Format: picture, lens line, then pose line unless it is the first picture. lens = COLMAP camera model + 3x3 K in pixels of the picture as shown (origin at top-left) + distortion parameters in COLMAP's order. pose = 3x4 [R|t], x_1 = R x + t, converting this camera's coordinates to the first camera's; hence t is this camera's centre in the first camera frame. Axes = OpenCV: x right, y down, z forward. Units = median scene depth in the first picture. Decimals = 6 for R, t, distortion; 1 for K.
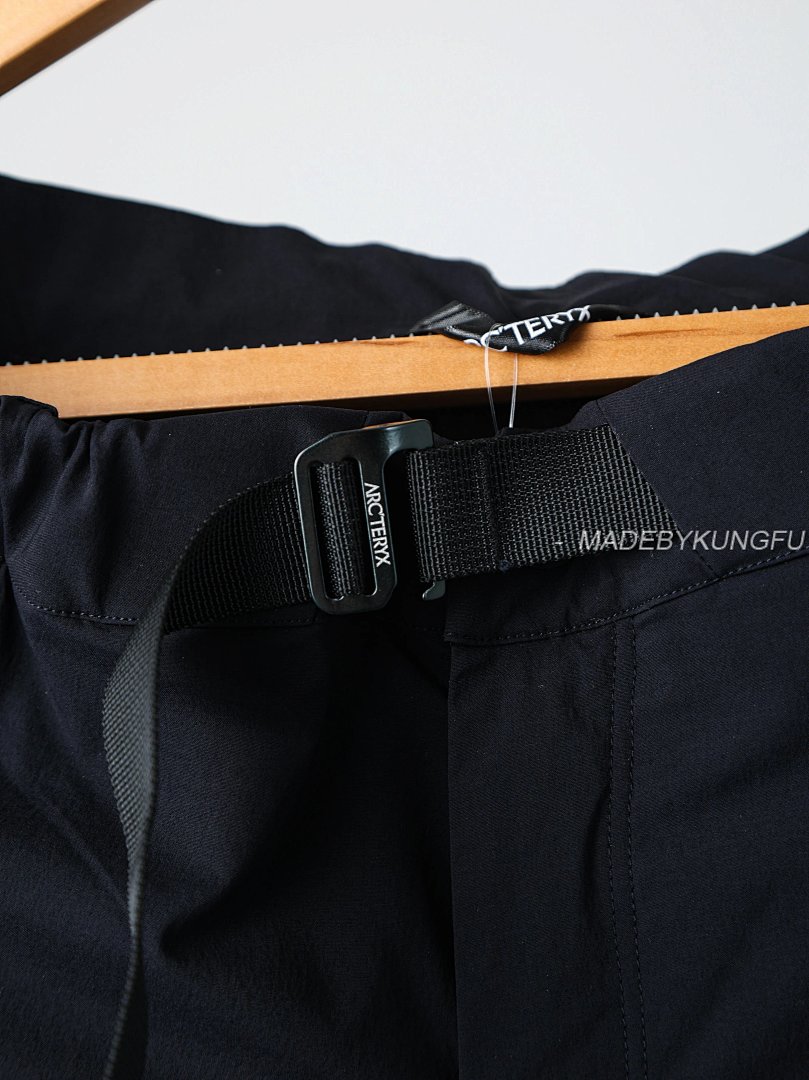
lens RADIAL K [[3658.4, 0, 404.9], [0, 3658.4, 540.0], [0, 0, 1]] dist [0.070649, 0.000000]
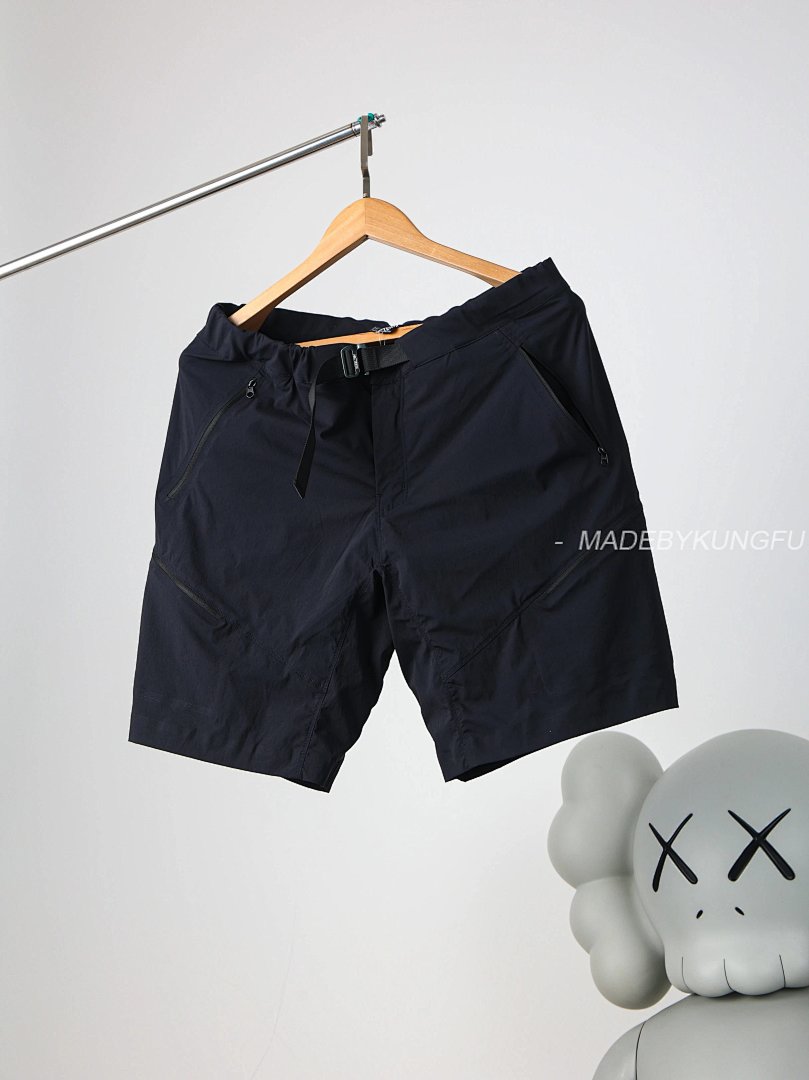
lens RADIAL K [[2544.8, 0, 404.2], [0, 2544.8, 539.9], [0, 0, 1]] dist [0.000034, 0.000000]
pose [[0.989921, -0.047082, -0.133564, 0.573469], [0.036462, 0.996057, -0.080875, 0.585509], [0.136845, 0.075190, 0.987735, -2.828799]]
